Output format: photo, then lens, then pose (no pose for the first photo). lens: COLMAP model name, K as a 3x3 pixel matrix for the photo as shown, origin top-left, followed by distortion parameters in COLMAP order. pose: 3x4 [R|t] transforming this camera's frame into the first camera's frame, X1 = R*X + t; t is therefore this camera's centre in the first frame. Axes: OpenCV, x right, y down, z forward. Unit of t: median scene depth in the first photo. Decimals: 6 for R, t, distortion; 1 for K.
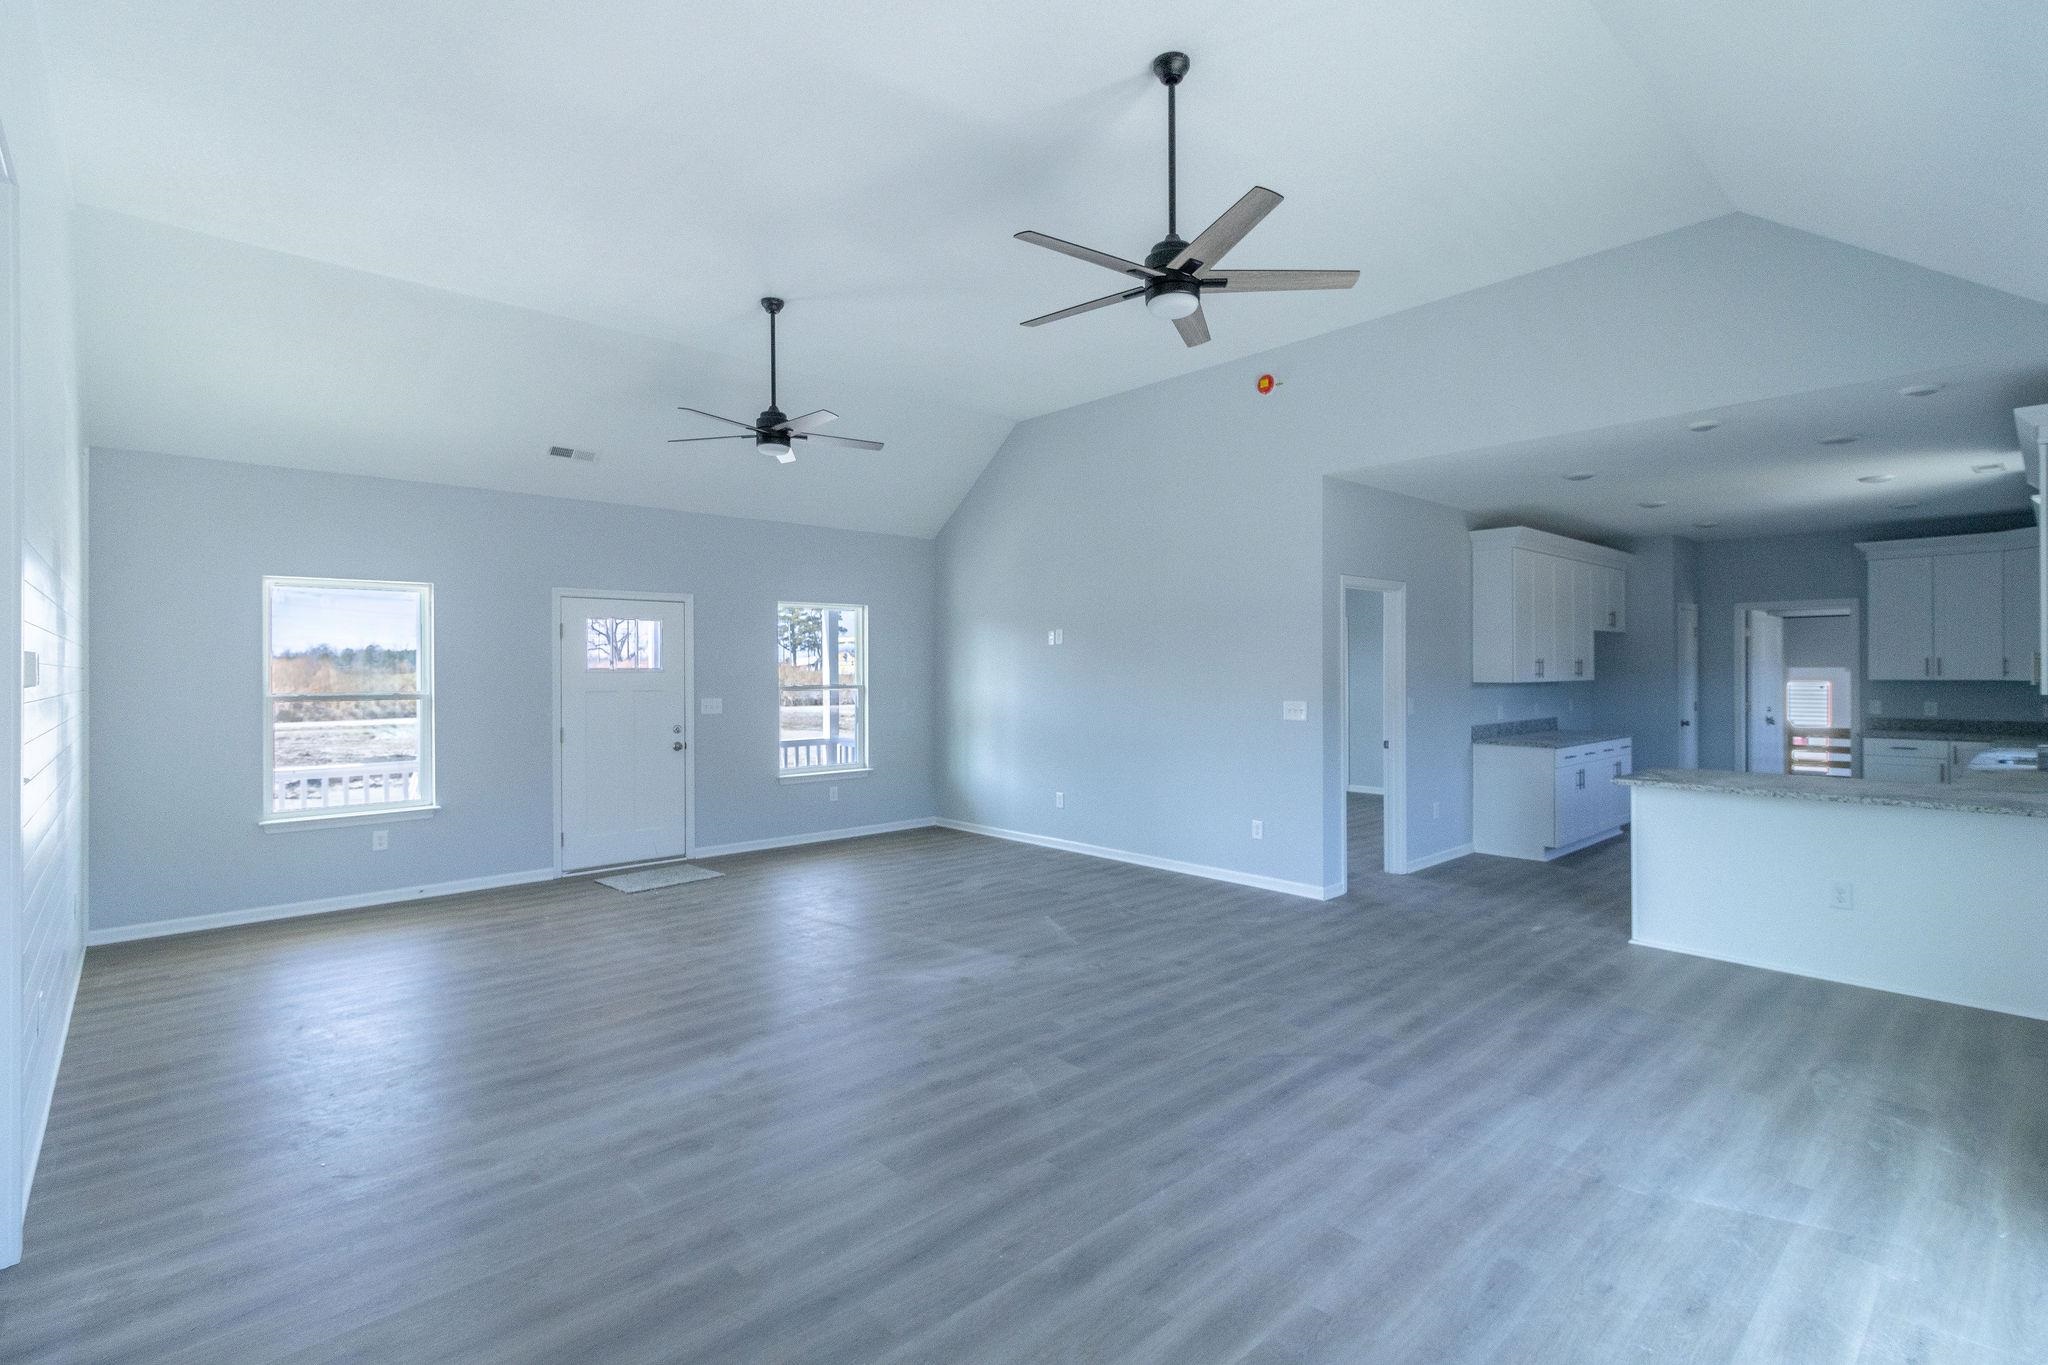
lens RADIAL K [[942.2, 0, 1038.9], [0, 942.2, 668.4], [0, 0, 1]] dist [0.004439, 0.000082]
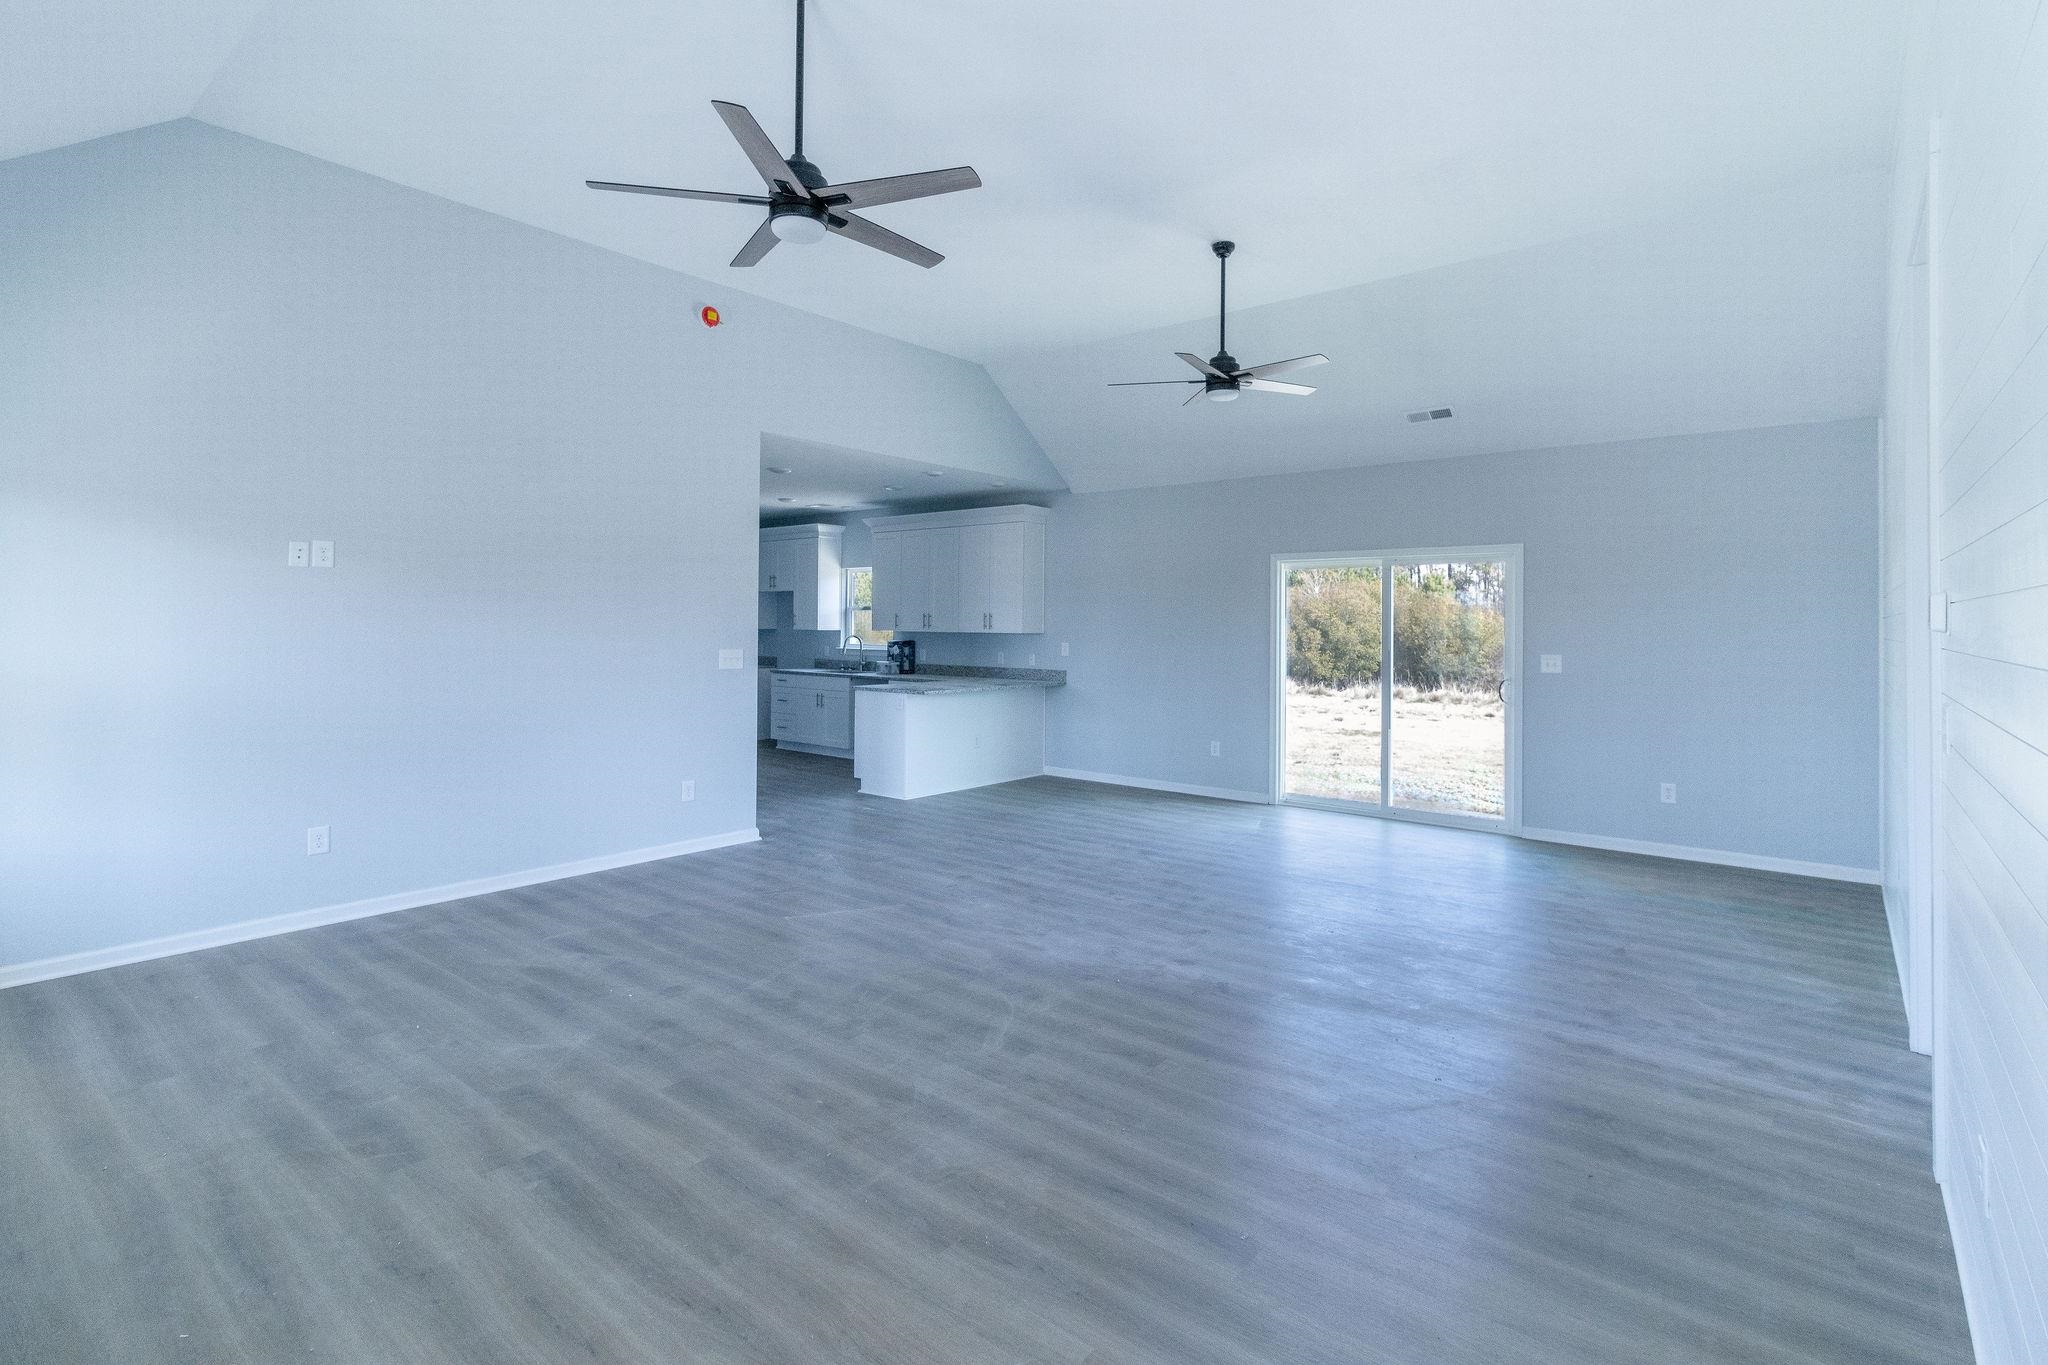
lens RADIAL K [[980.7, 0, 1012.9], [0, 980.7, 614.5], [0, 0, 1]] dist [0.001454, 0.000242]
pose [[-0.122914, 0.012322, 0.992341, -0.847295], [-0.007097, 0.999886, -0.013295, 0.010463], [-0.992392, -0.008677, -0.122812, 0.896273]]
